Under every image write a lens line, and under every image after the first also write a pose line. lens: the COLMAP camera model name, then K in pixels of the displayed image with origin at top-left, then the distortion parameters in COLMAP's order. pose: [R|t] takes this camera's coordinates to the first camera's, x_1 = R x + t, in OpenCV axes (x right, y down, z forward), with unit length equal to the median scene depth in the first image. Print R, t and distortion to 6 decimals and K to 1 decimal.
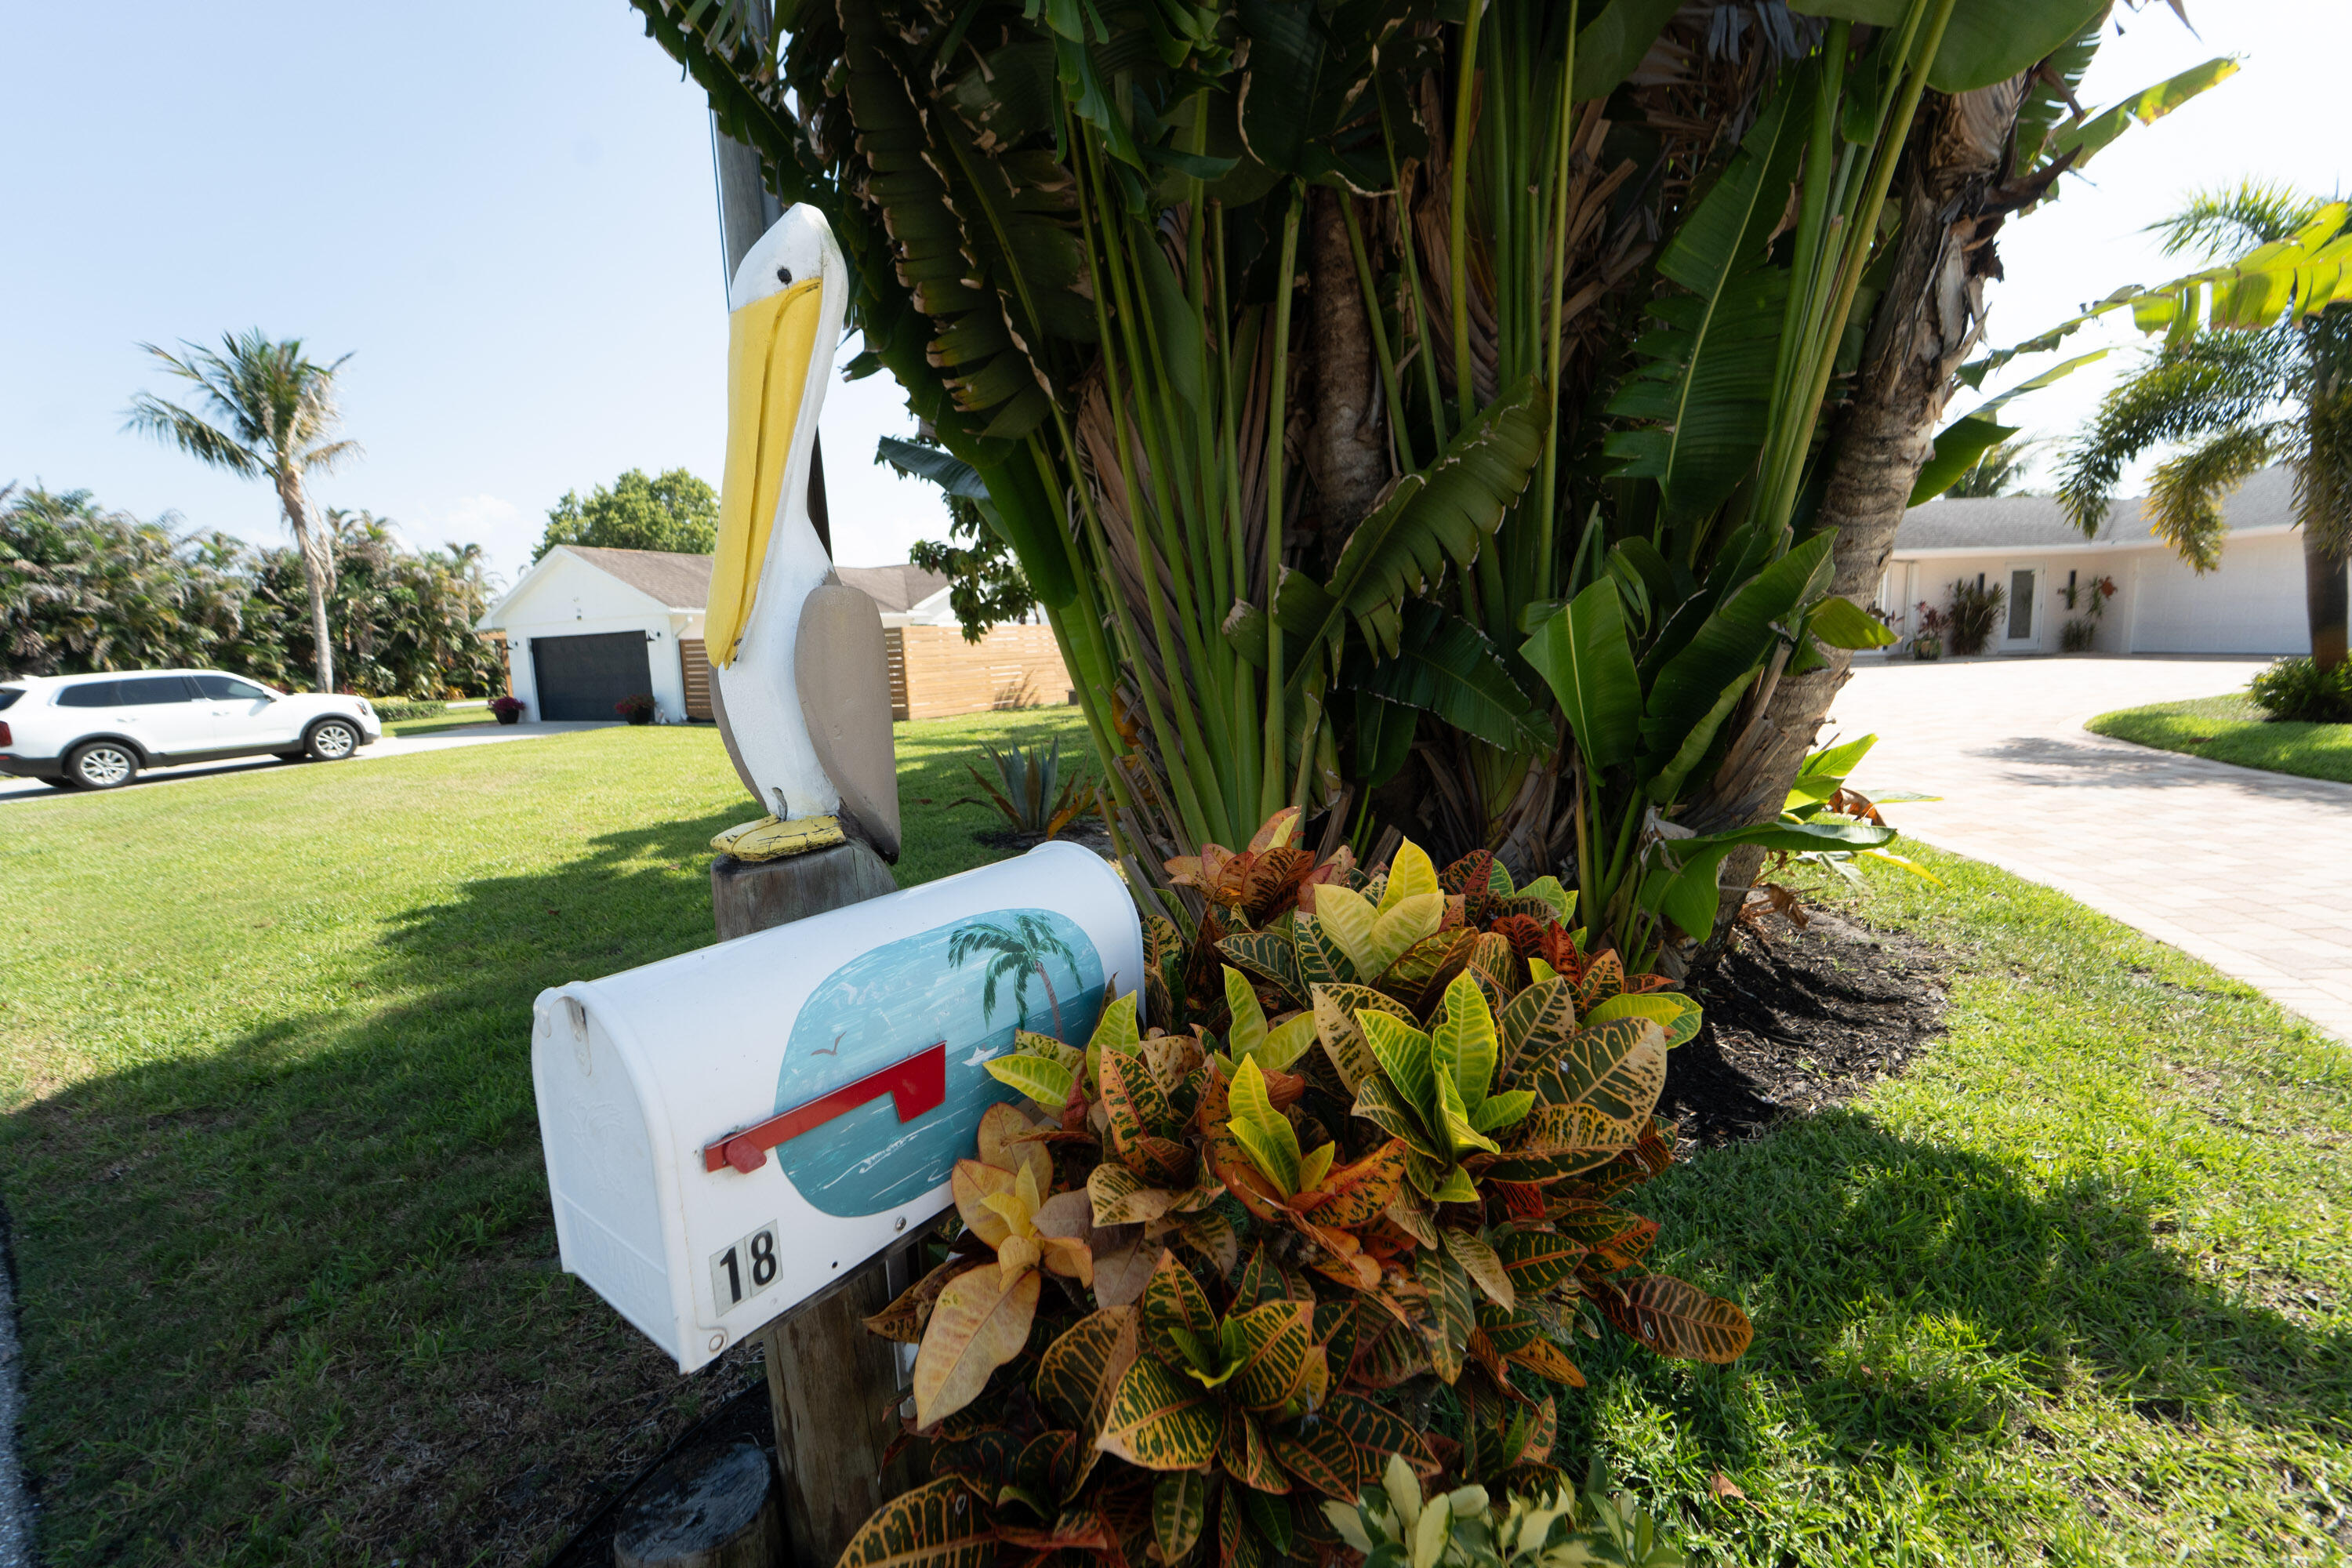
lens RADIAL K [[972.4, 0, 1158.2], [0, 972.4, 772.6], [0, 0, 1]] dist [-0.015049, -0.000935]
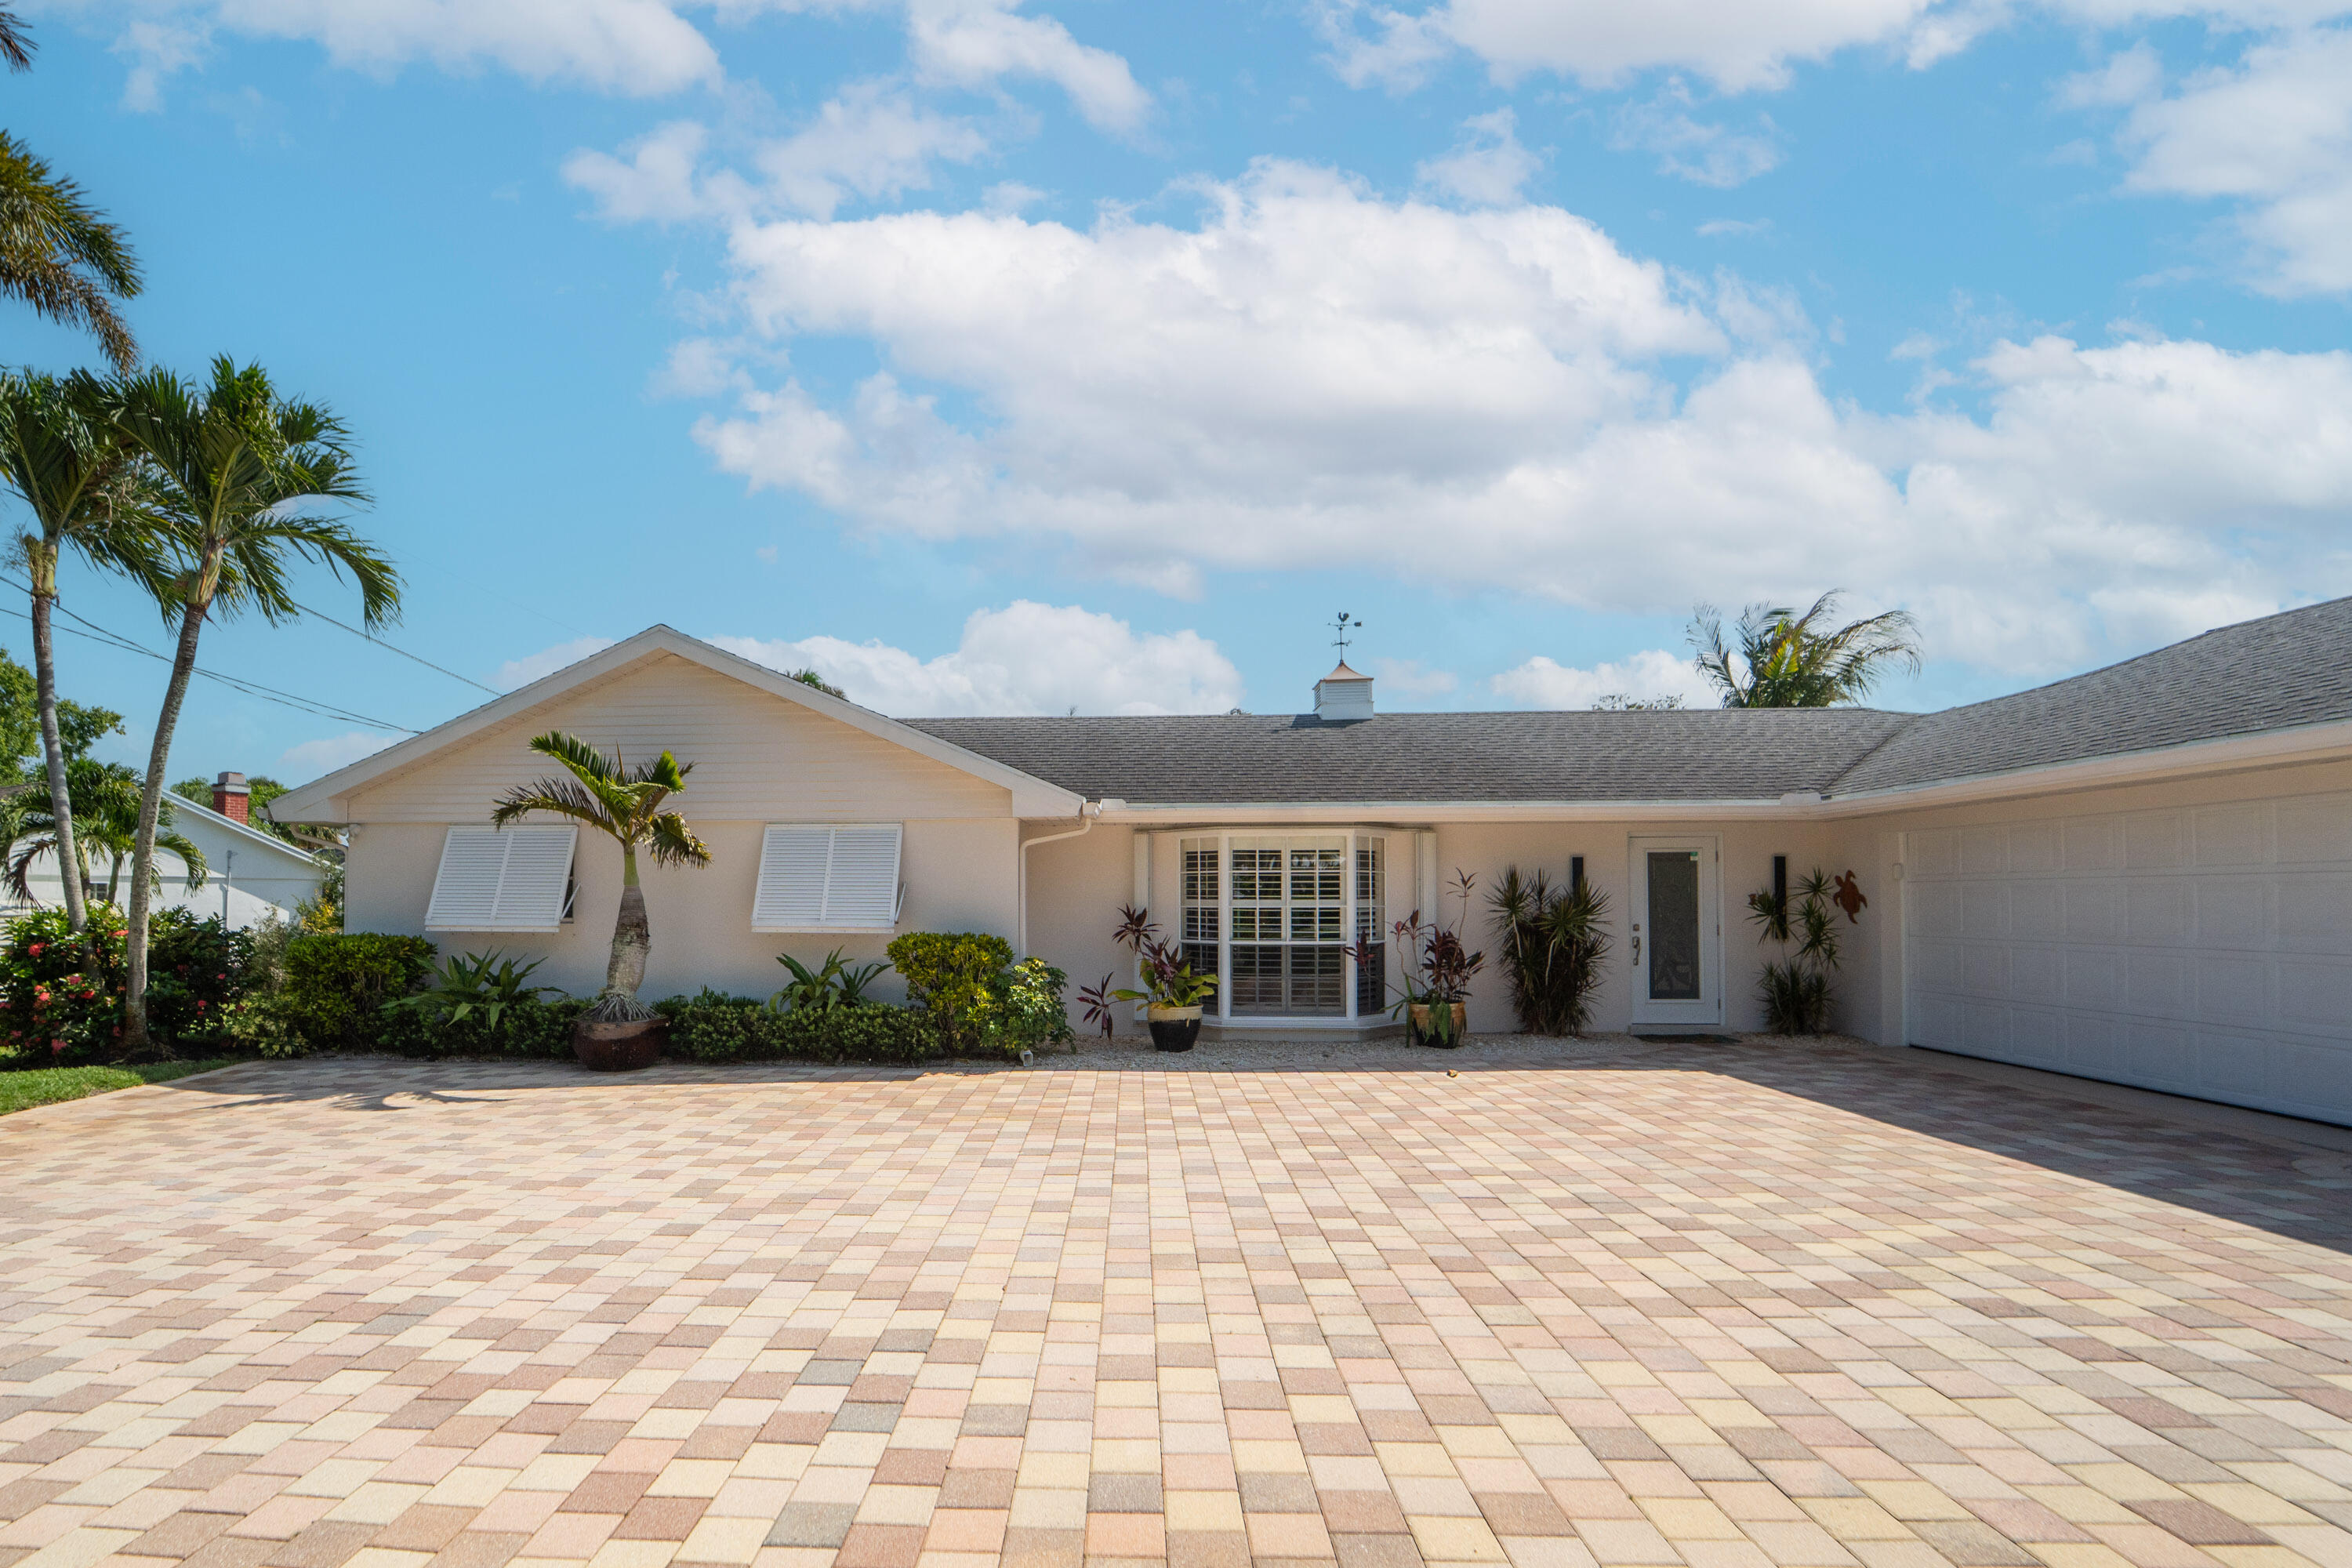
lens RADIAL K [[972.4, 0, 1067.5], [0, 972.4, 867.7], [0, 0, 1]] dist [-0.015049, -0.000935]
pose [[0.997597, 0.031204, -0.061862, 0.644819], [-0.040818, 0.986139, -0.160820, -0.116632], [0.055987, 0.162959, 0.985043, 0.526937]]
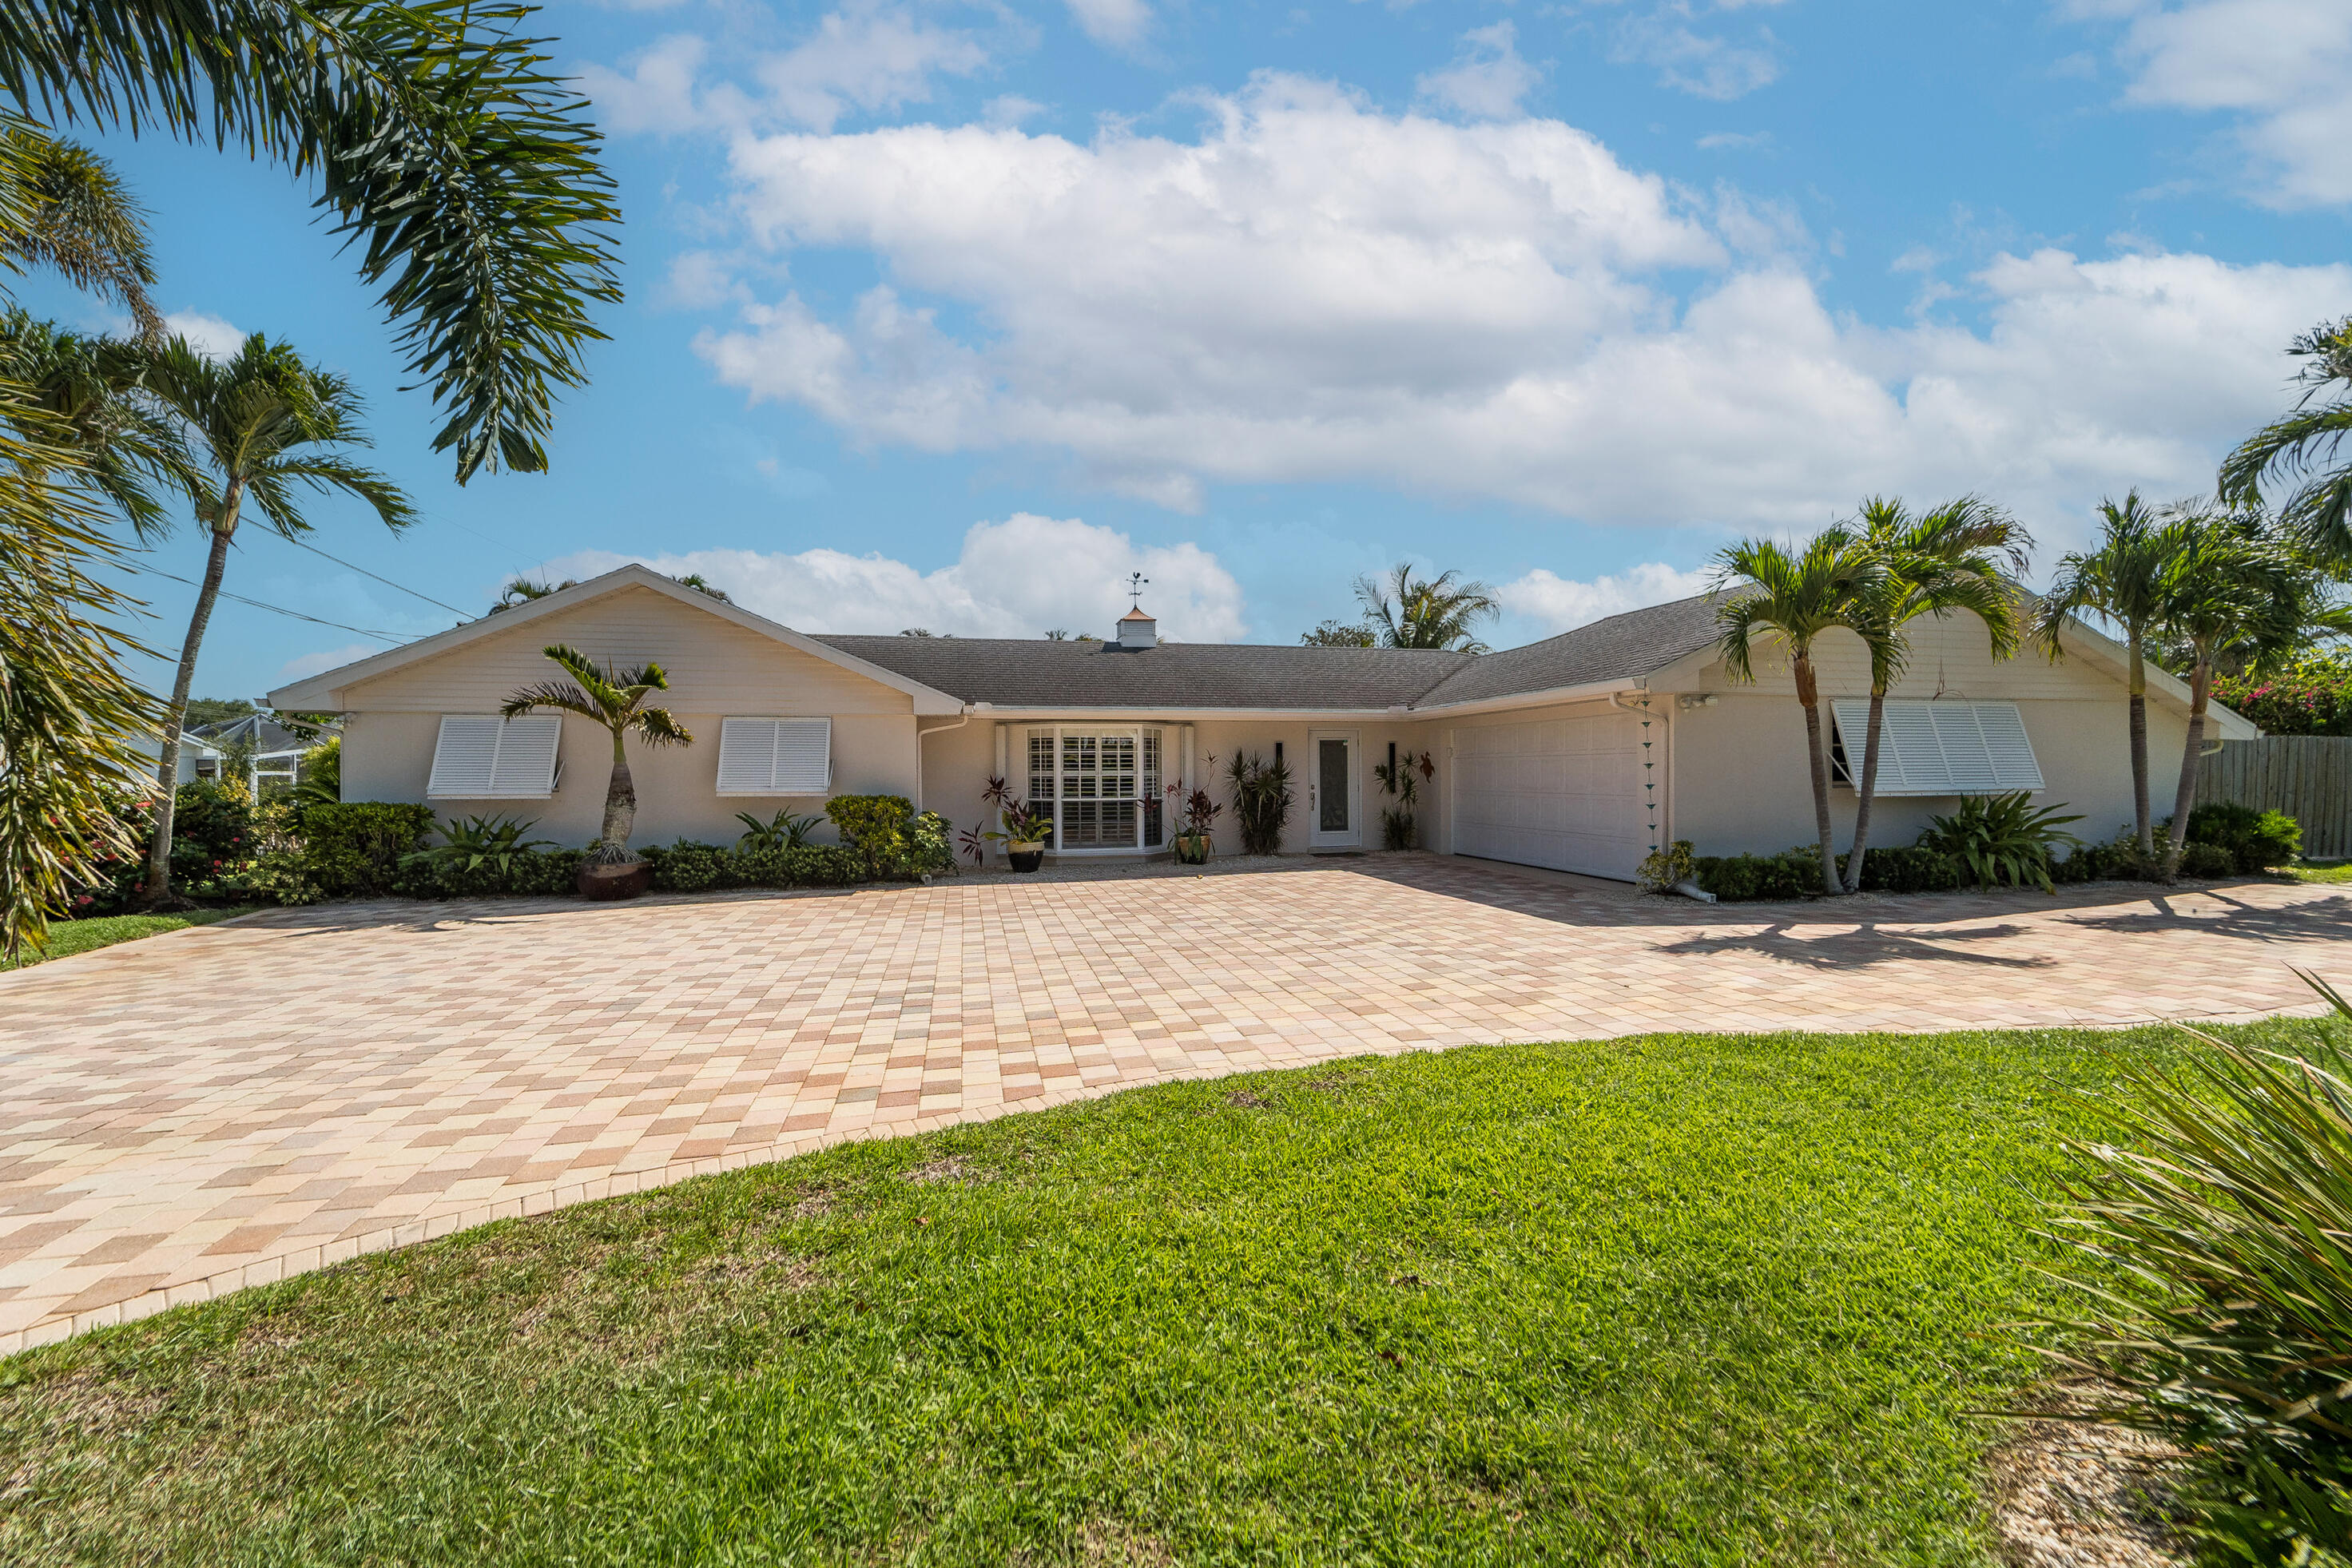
lens RADIAL K [[972.4, 0, 1175.0], [0, 972.4, 787.4], [0, 0, 1]] dist [-0.015049, -0.000935]
pose [[0.969329, 0.023748, 0.244615, 0.603014], [0.005645, 0.992907, -0.118762, -0.085065], [-0.245701, 0.116500, 0.962320, 0.306713]]
